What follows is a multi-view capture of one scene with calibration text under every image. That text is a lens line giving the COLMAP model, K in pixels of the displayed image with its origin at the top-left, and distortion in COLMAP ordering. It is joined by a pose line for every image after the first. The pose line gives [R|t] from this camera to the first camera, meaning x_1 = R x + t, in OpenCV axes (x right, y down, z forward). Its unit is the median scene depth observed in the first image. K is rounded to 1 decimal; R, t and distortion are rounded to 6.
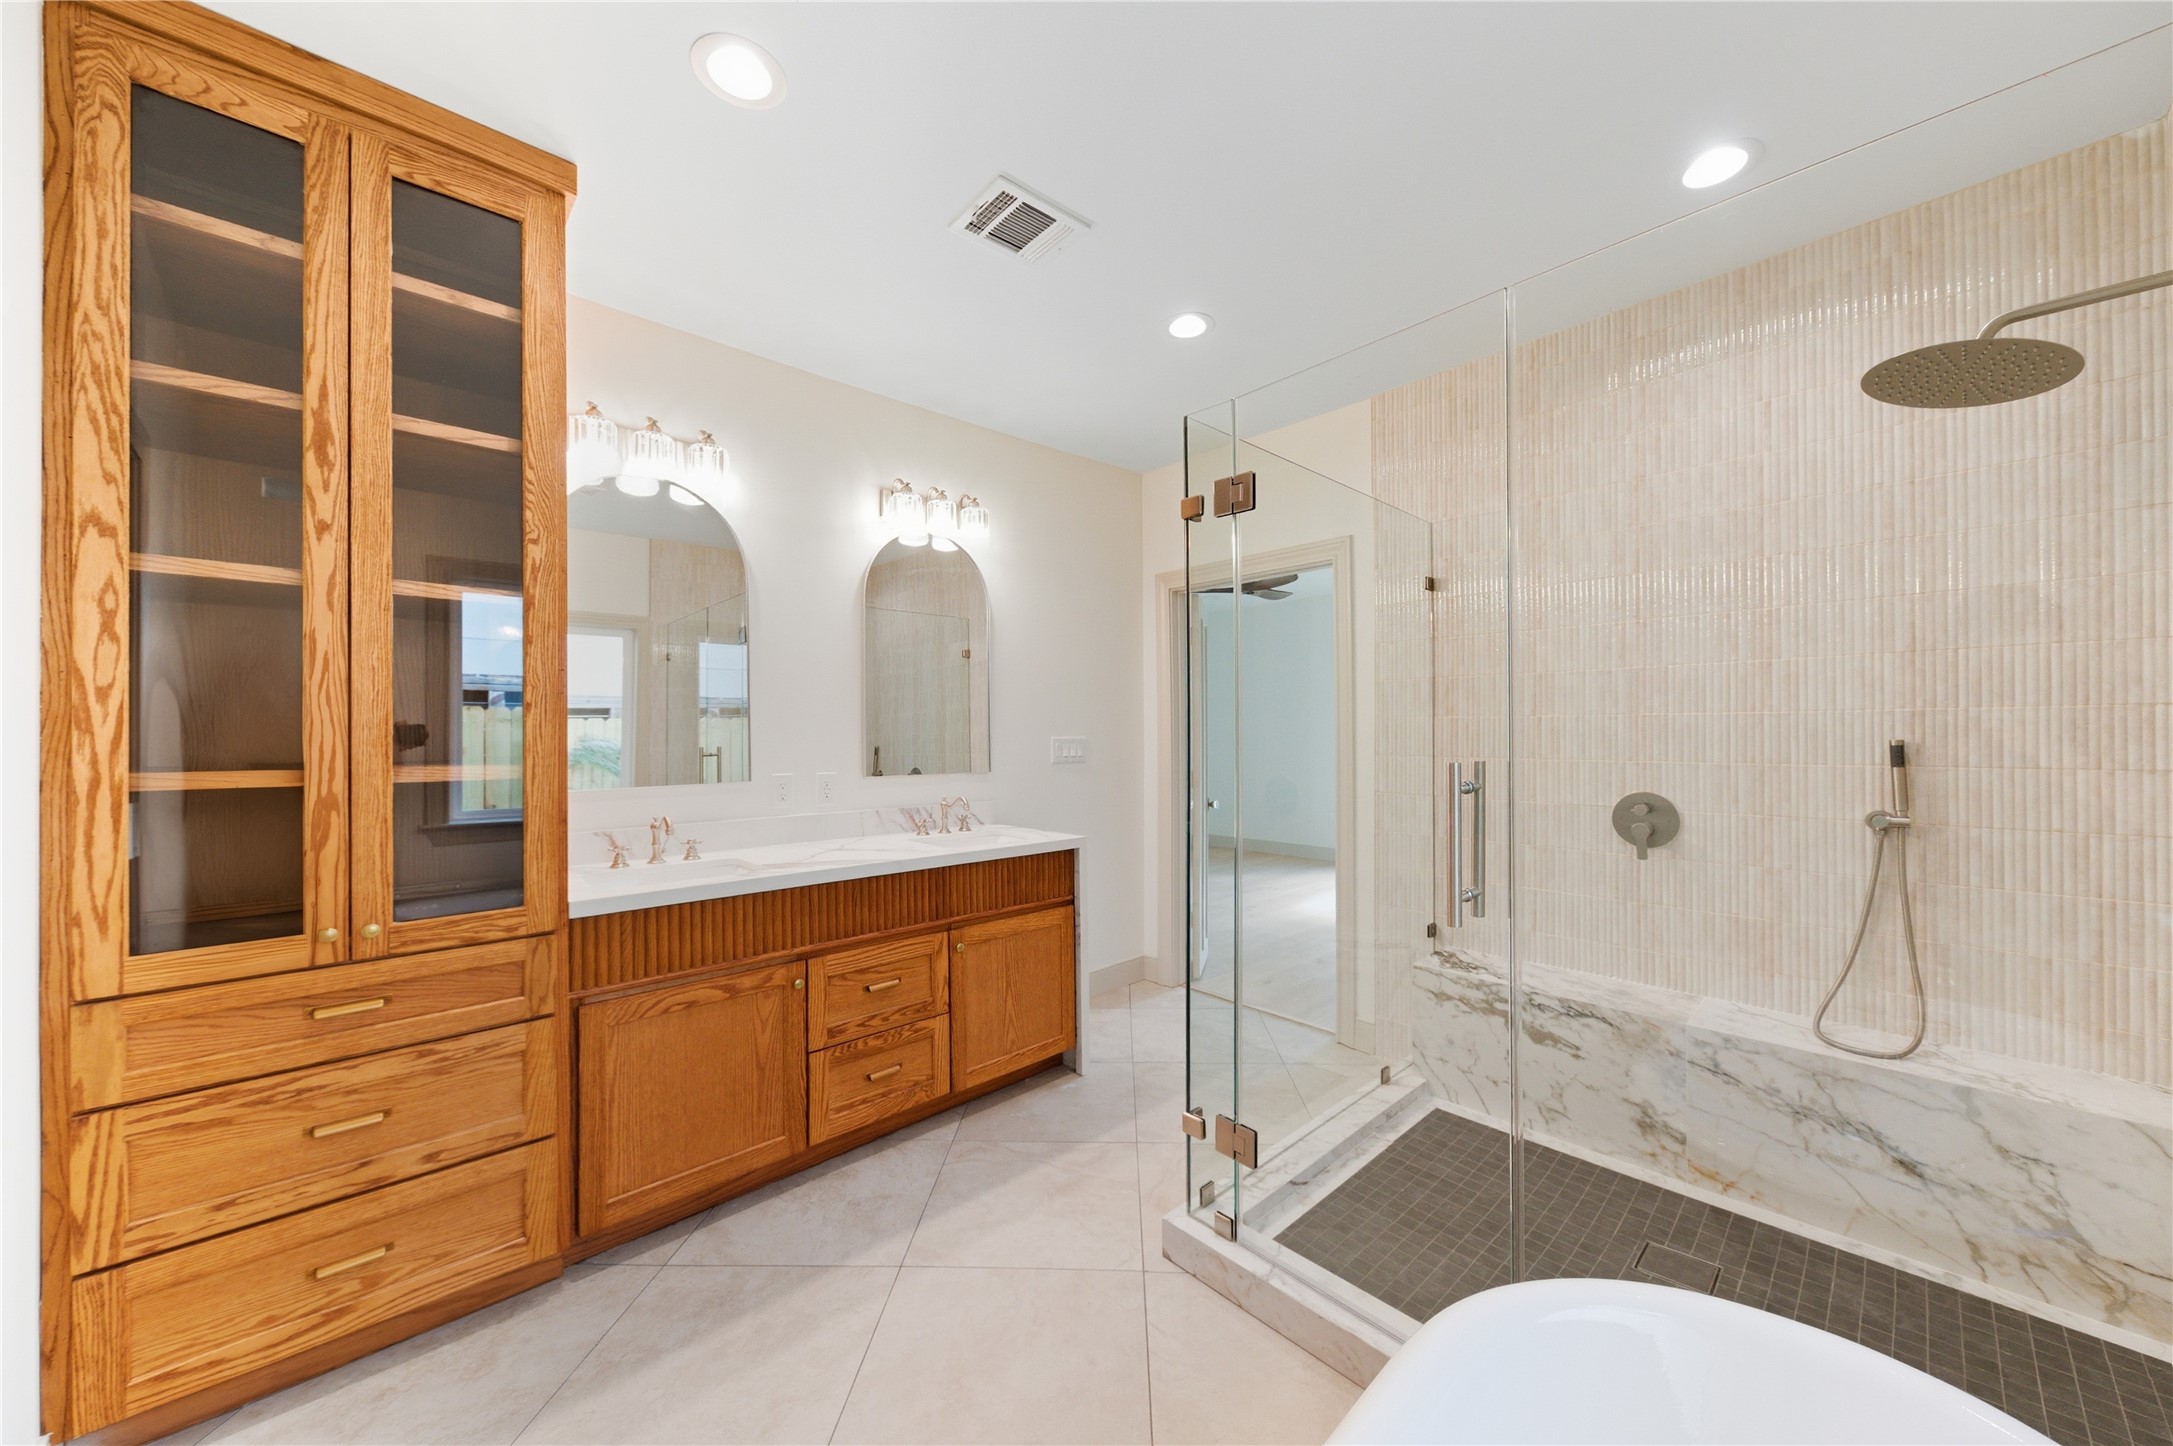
lens RADIAL K [[749.8, 0, 1082.5], [0, 749.8, 731.8], [0, 0, 1]] dist [-0.001033, -0.000392]
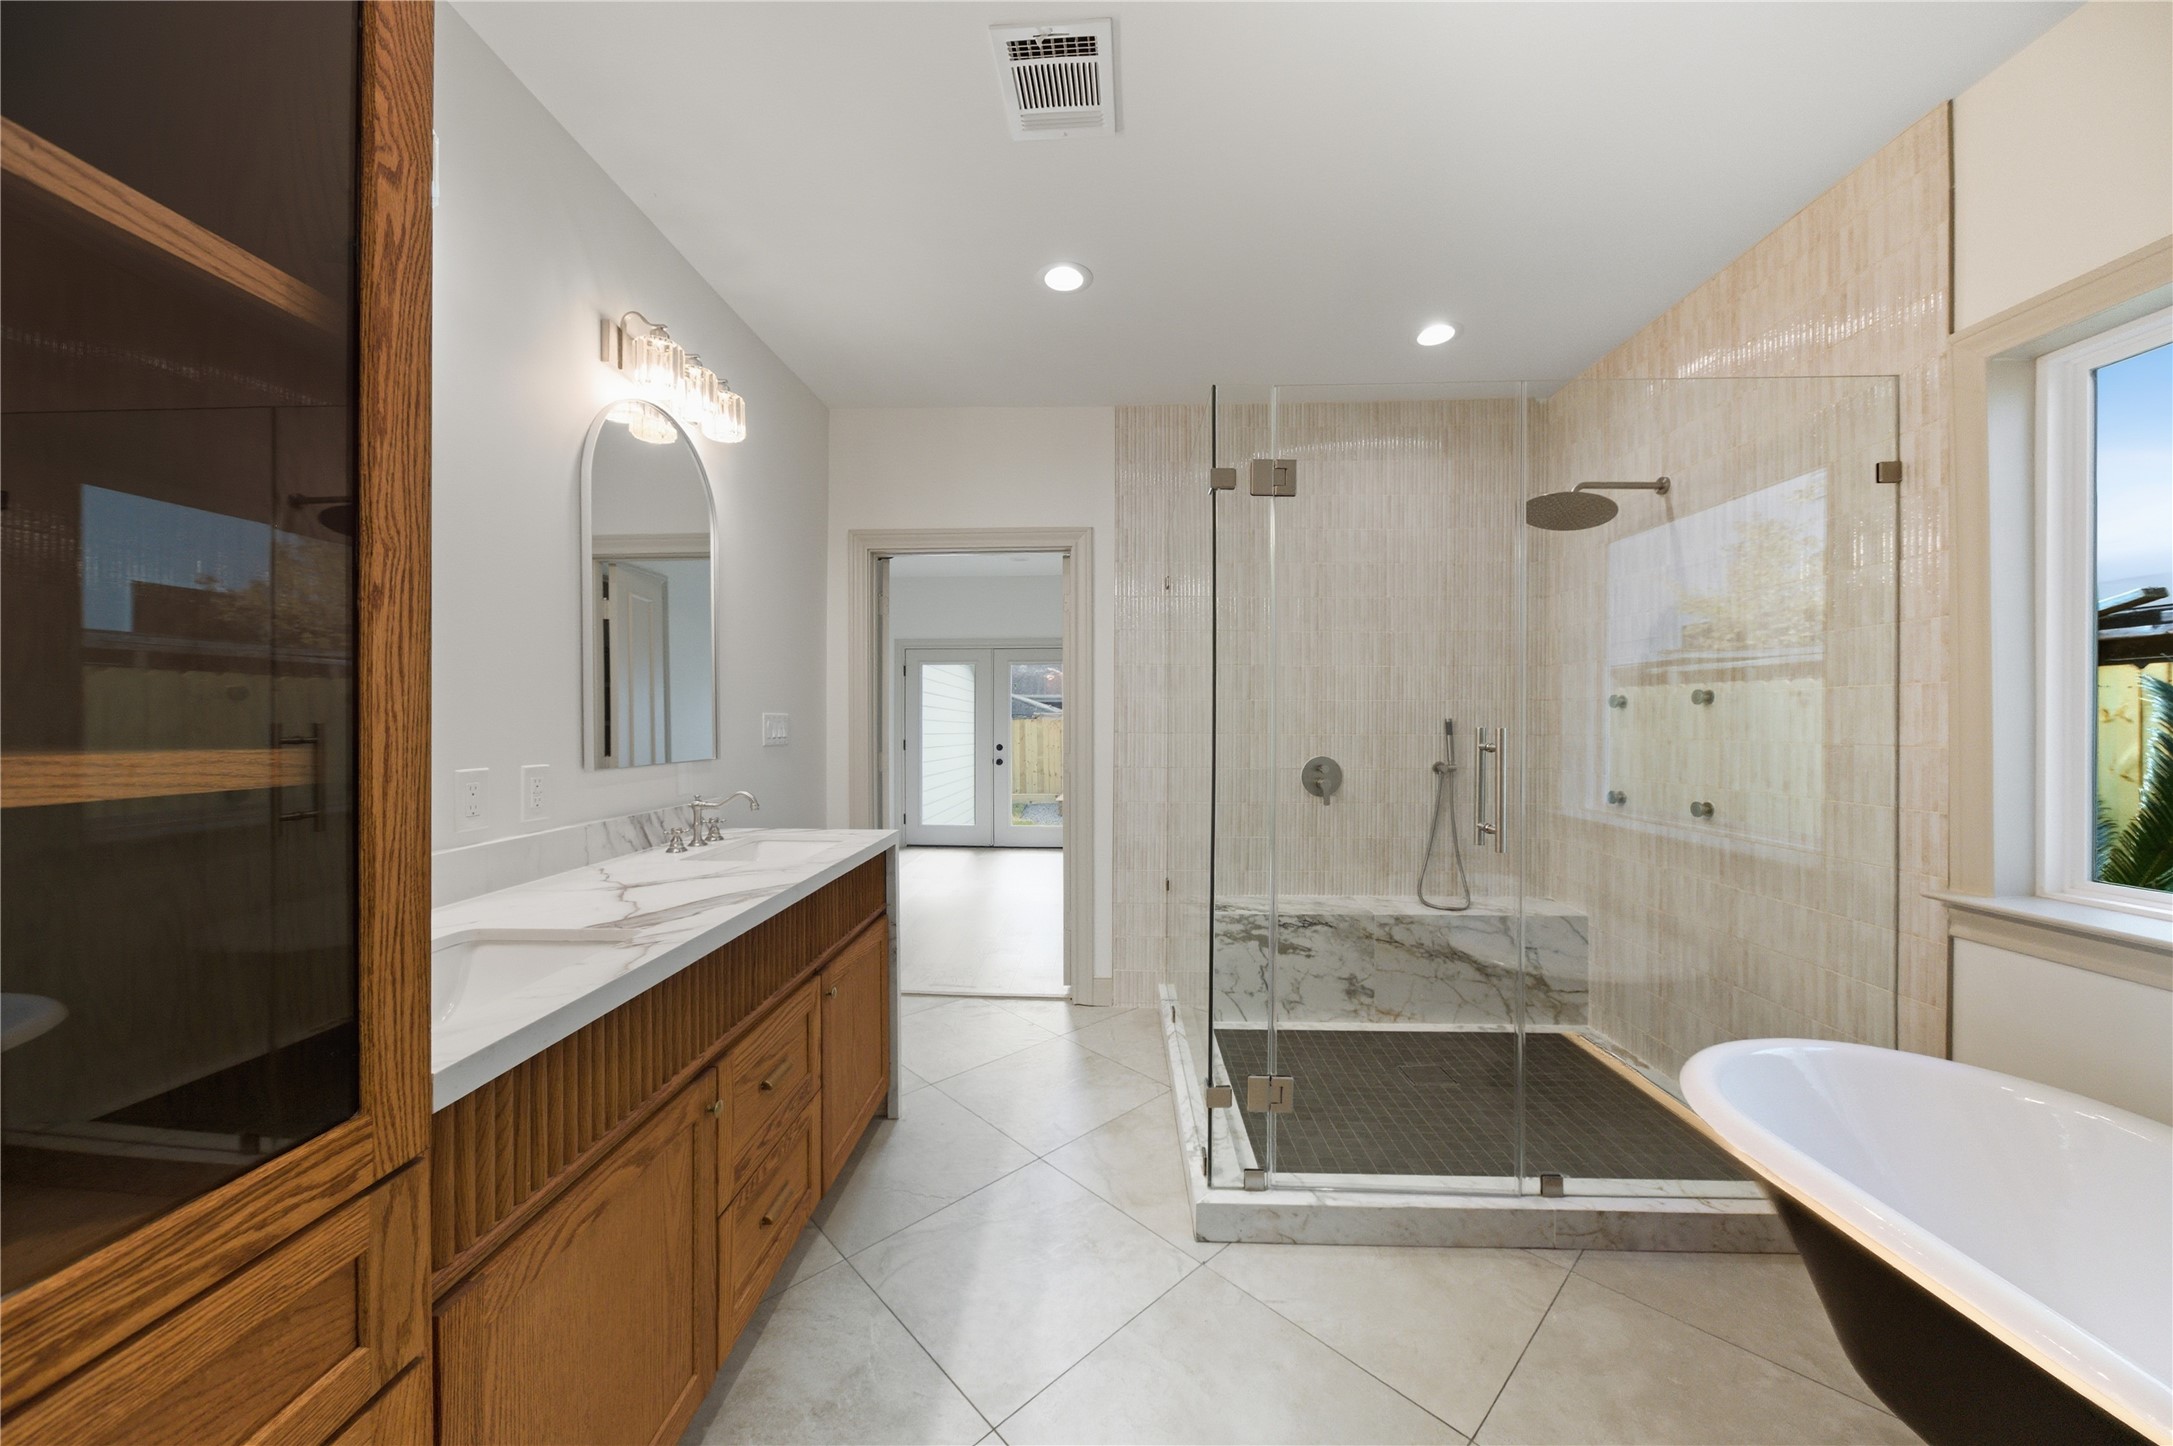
lens RADIAL K [[749.8, 0, 1080.2], [0, 749.8, 724.5], [0, 0, 1]] dist [-0.001033, -0.000392]
pose [[0.704554, 0.003809, 0.709640, -0.628035], [-0.008265, 0.999962, 0.002838, 0.024070], [-0.709602, -0.007865, 0.704559, 0.387786]]
